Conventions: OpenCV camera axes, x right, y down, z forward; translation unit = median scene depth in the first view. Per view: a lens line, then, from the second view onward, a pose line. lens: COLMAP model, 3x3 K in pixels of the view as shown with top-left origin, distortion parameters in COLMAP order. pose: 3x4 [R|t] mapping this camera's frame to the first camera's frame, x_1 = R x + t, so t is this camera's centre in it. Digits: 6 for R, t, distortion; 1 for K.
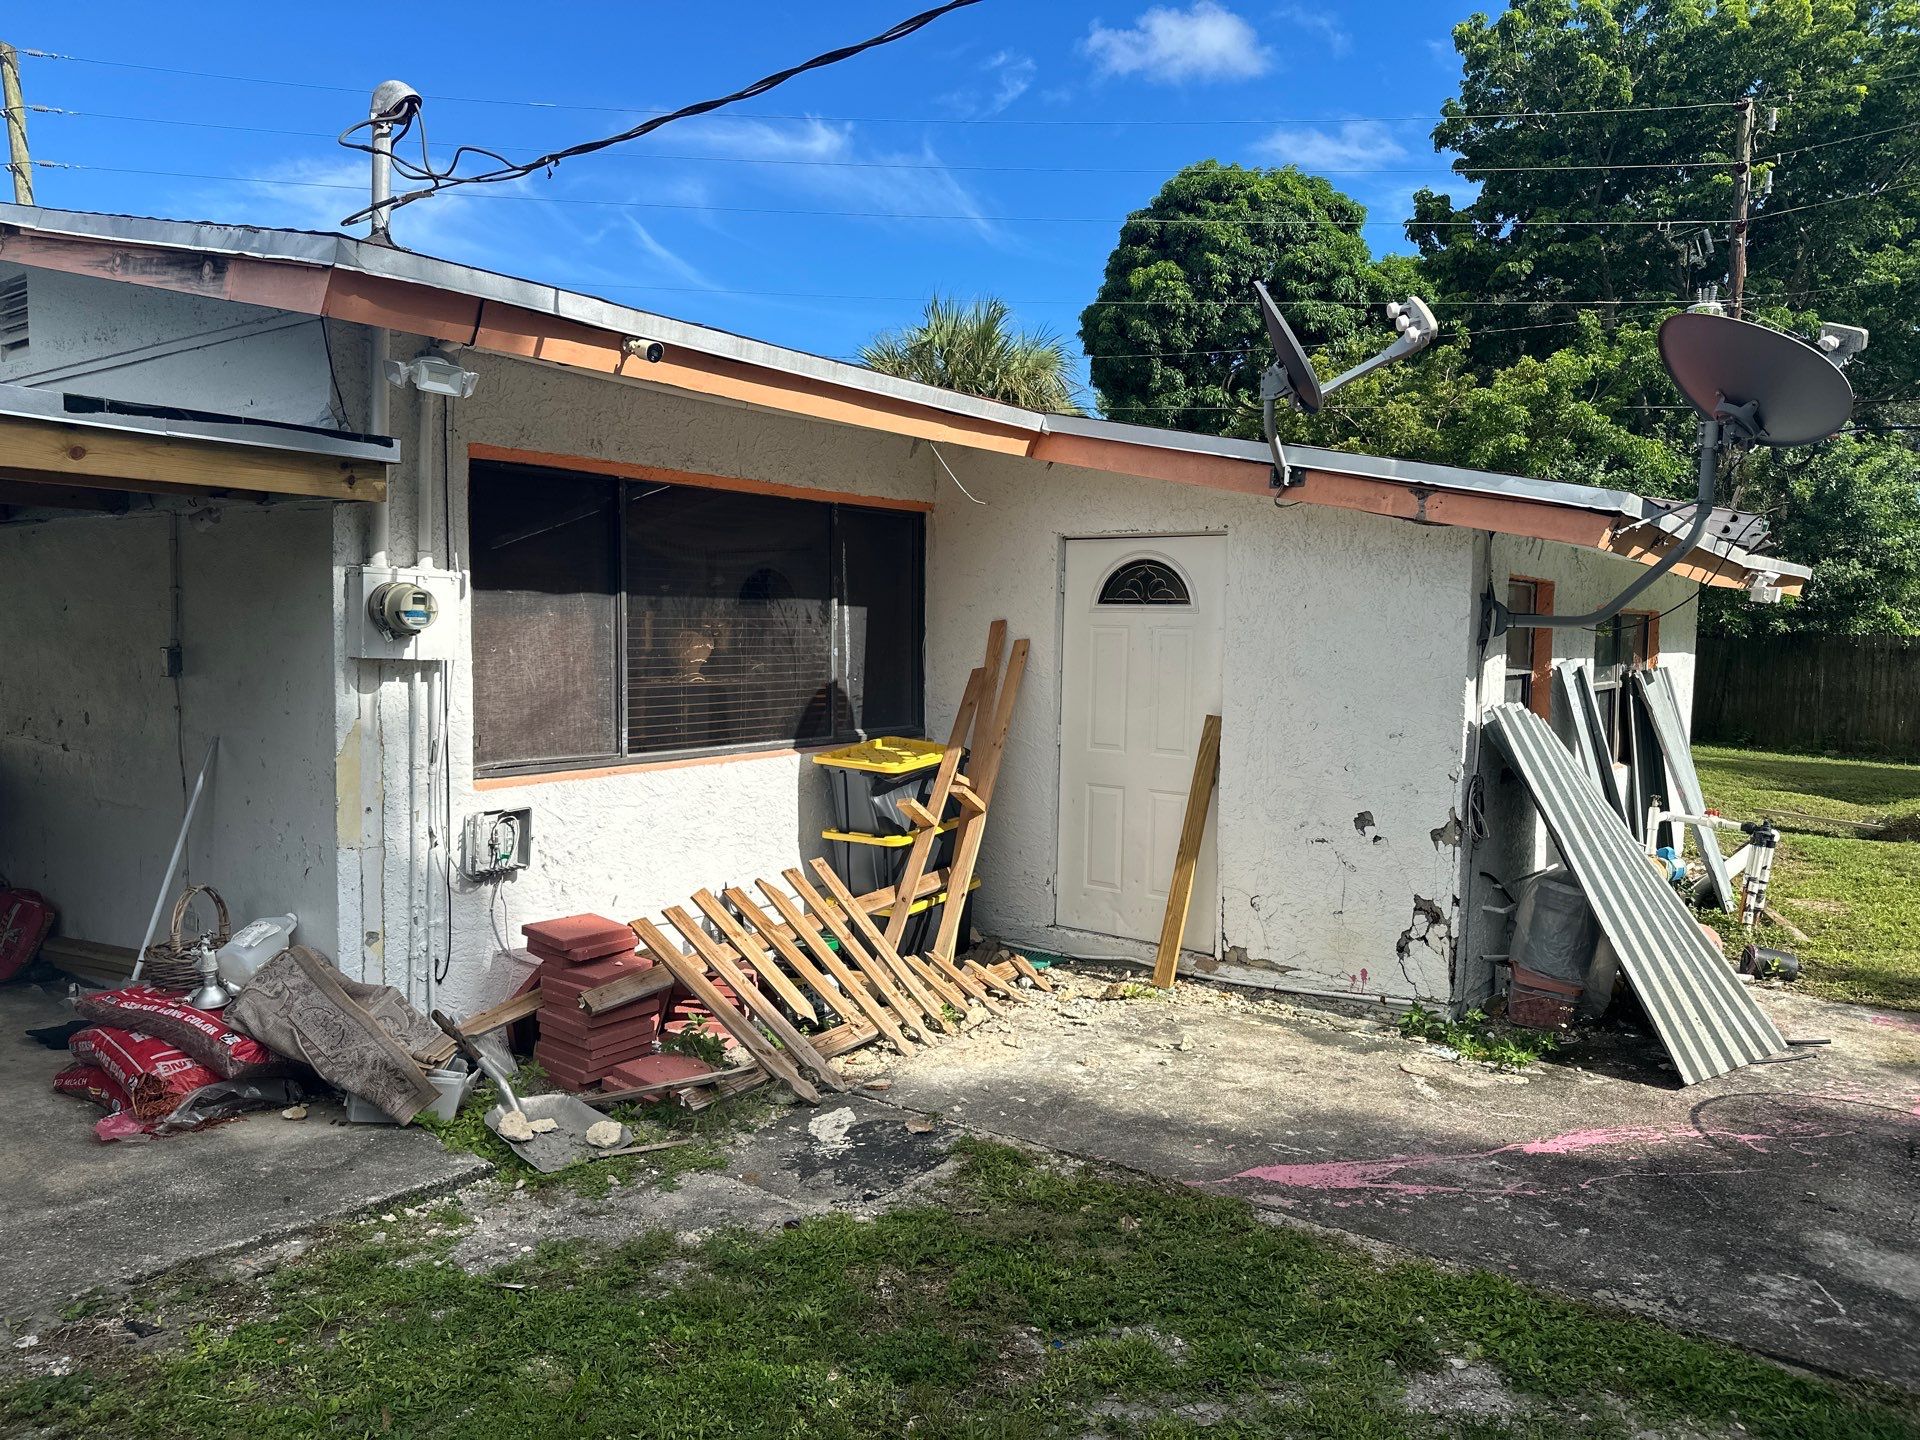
lens RADIAL K [[1374.3, 0, 975.5], [0, 1374.3, 726.2], [0, 0, 1]] dist [0.043994, -0.045691]
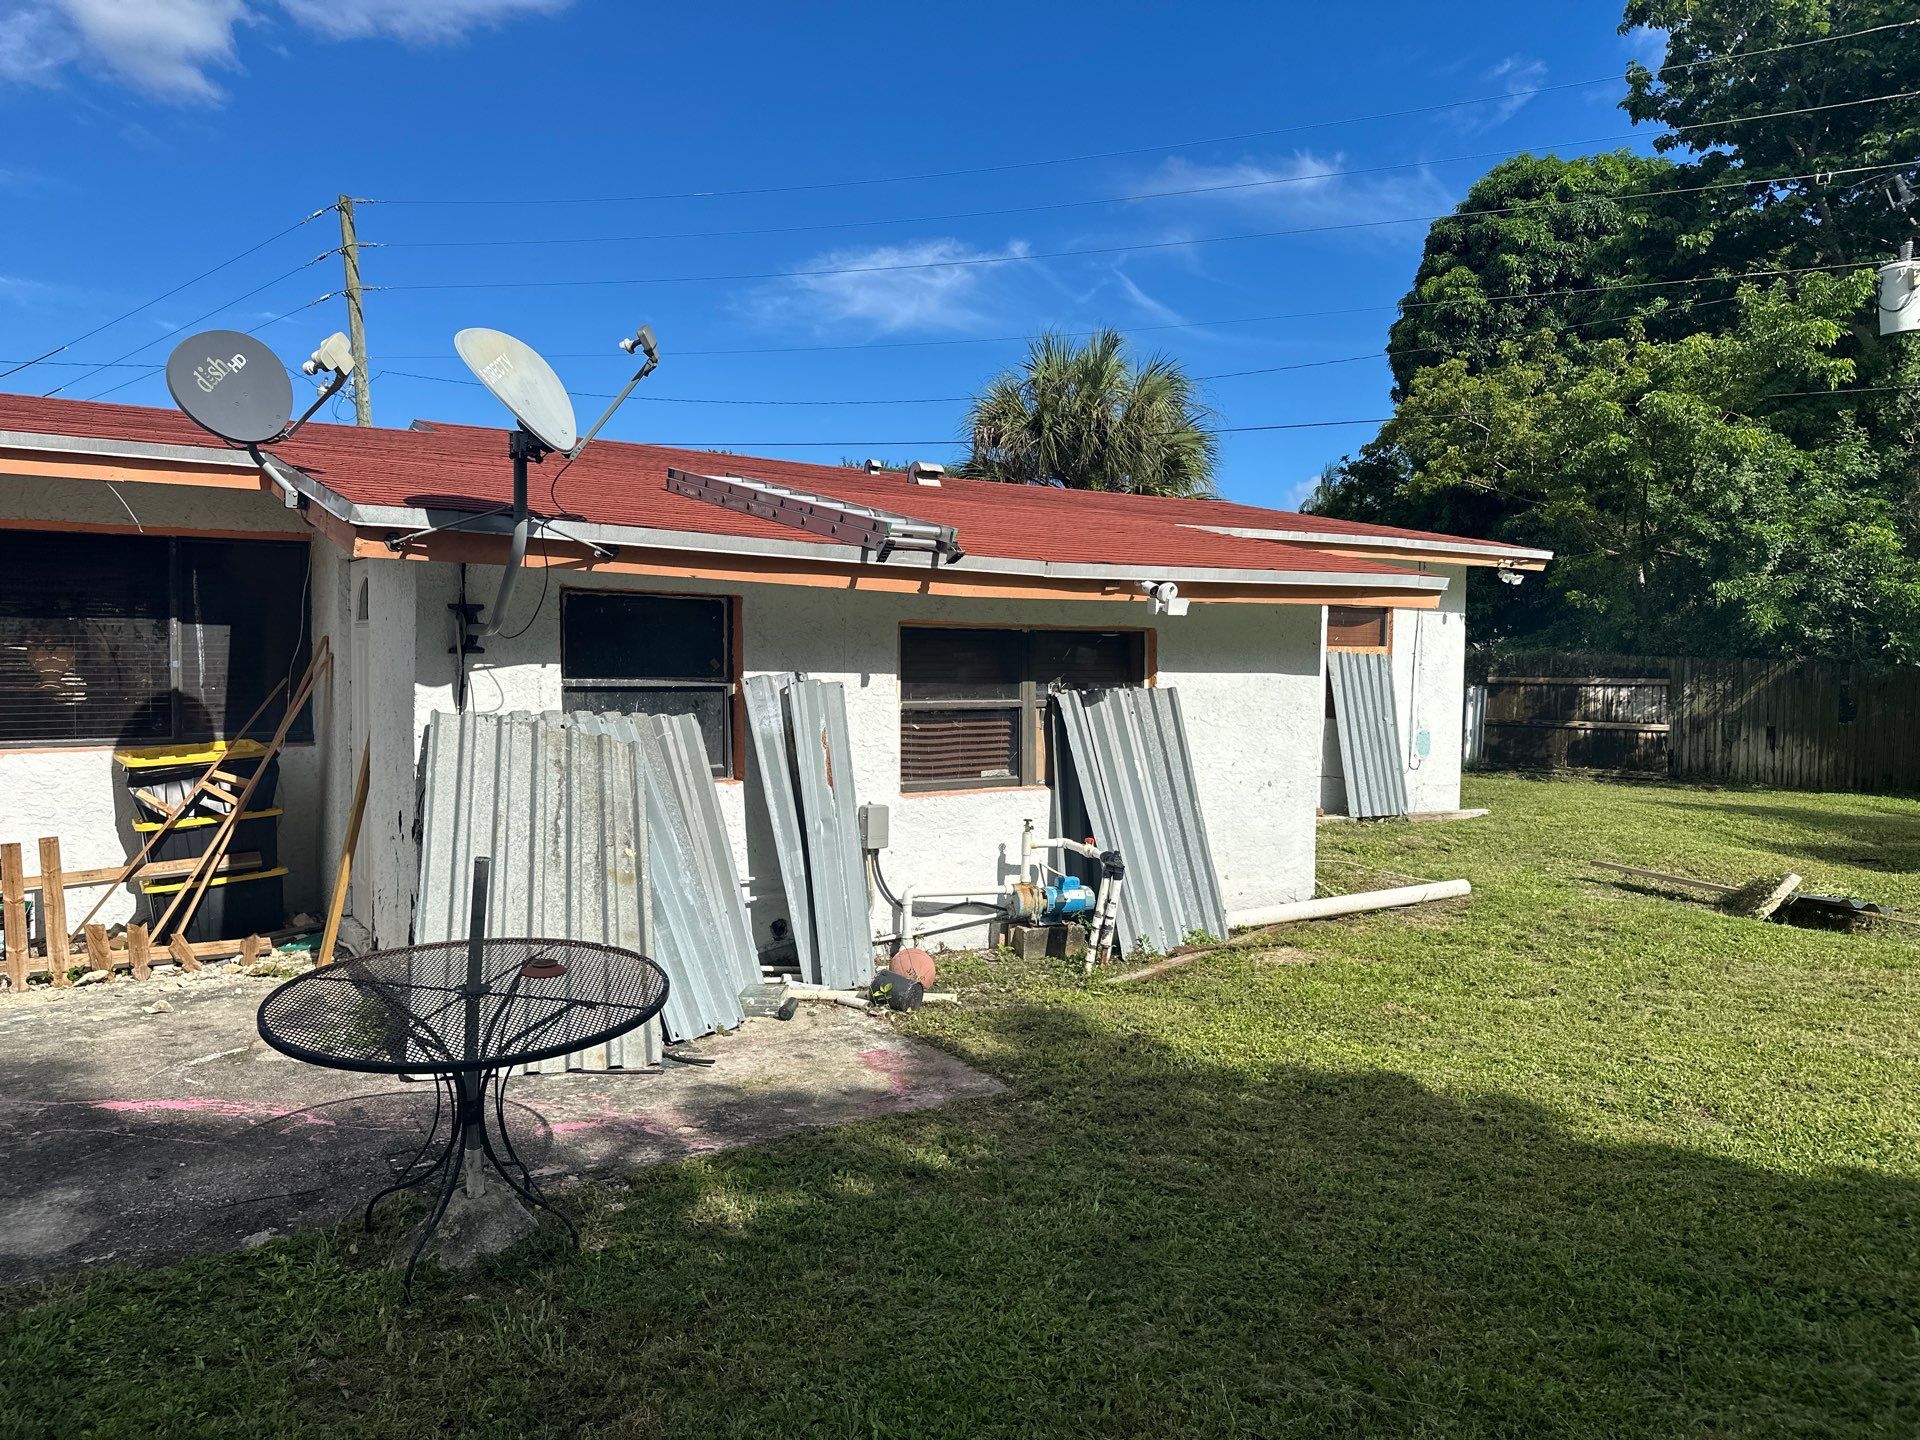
lens RADIAL K [[1374.3, 0, 966.9], [0, 1374.3, 706.5], [0, 0, 1]] dist [0.043994, -0.045691]
pose [[0.939724, 0.006472, -0.341873, 1.256956], [-0.020676, 0.999067, -0.037921, 0.017149], [0.341309, 0.042704, 0.938981, 0.171956]]
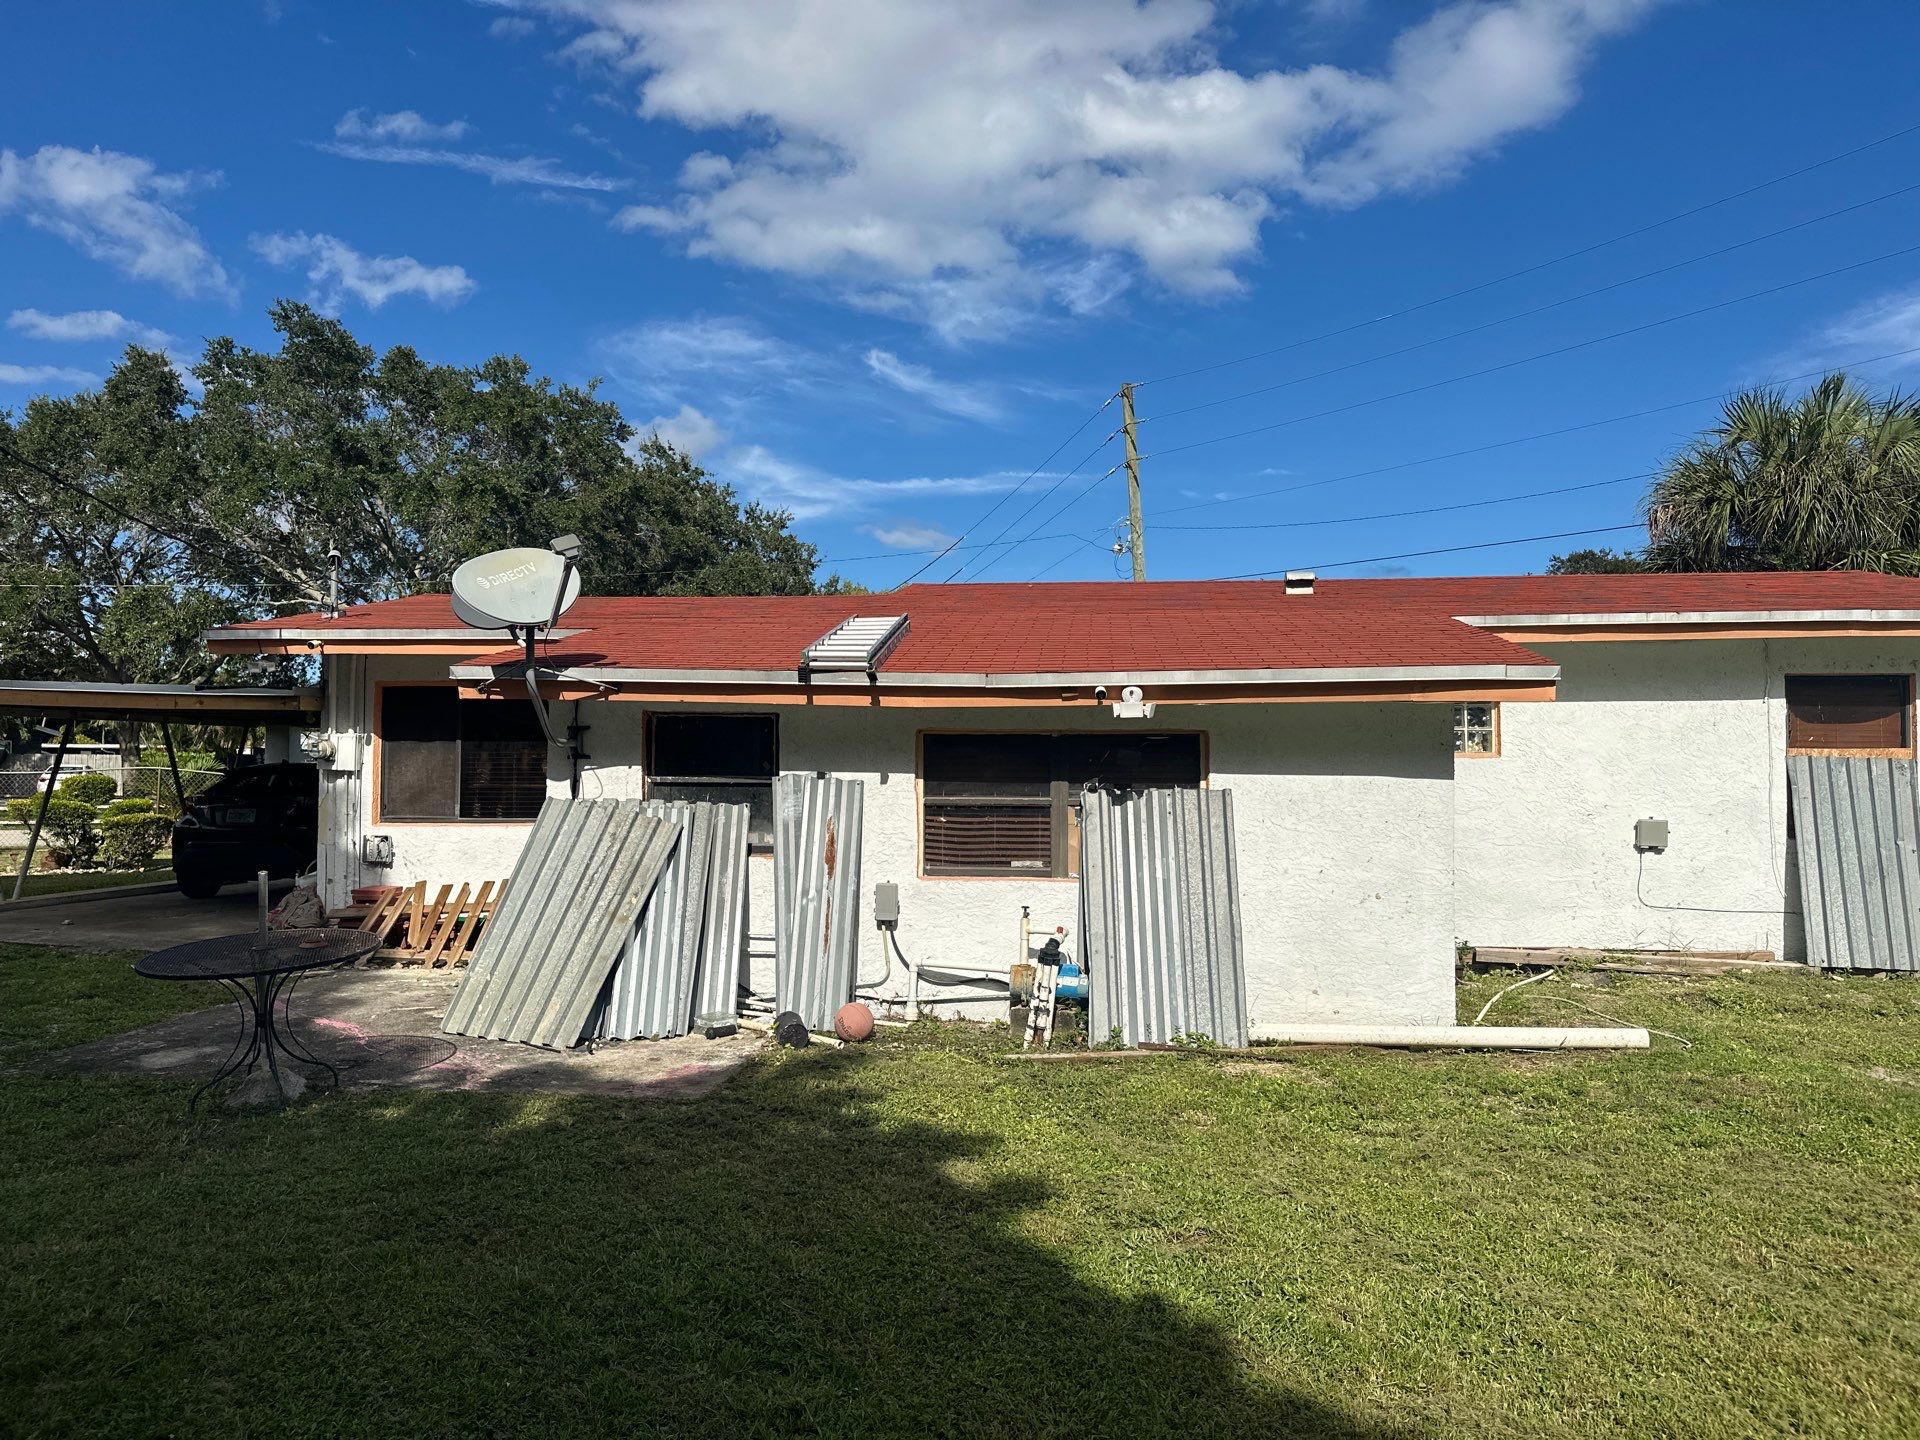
lens RADIAL K [[1374.3, 0, 939.6], [0, 1374.3, 714.0], [0, 0, 1]] dist [0.043994, -0.045691]
pose [[0.491840, -0.045112, -0.869516, 2.266547], [-0.062799, 0.994218, -0.087104, 0.001359], [0.868418, 0.097446, 0.486163, 0.732500]]
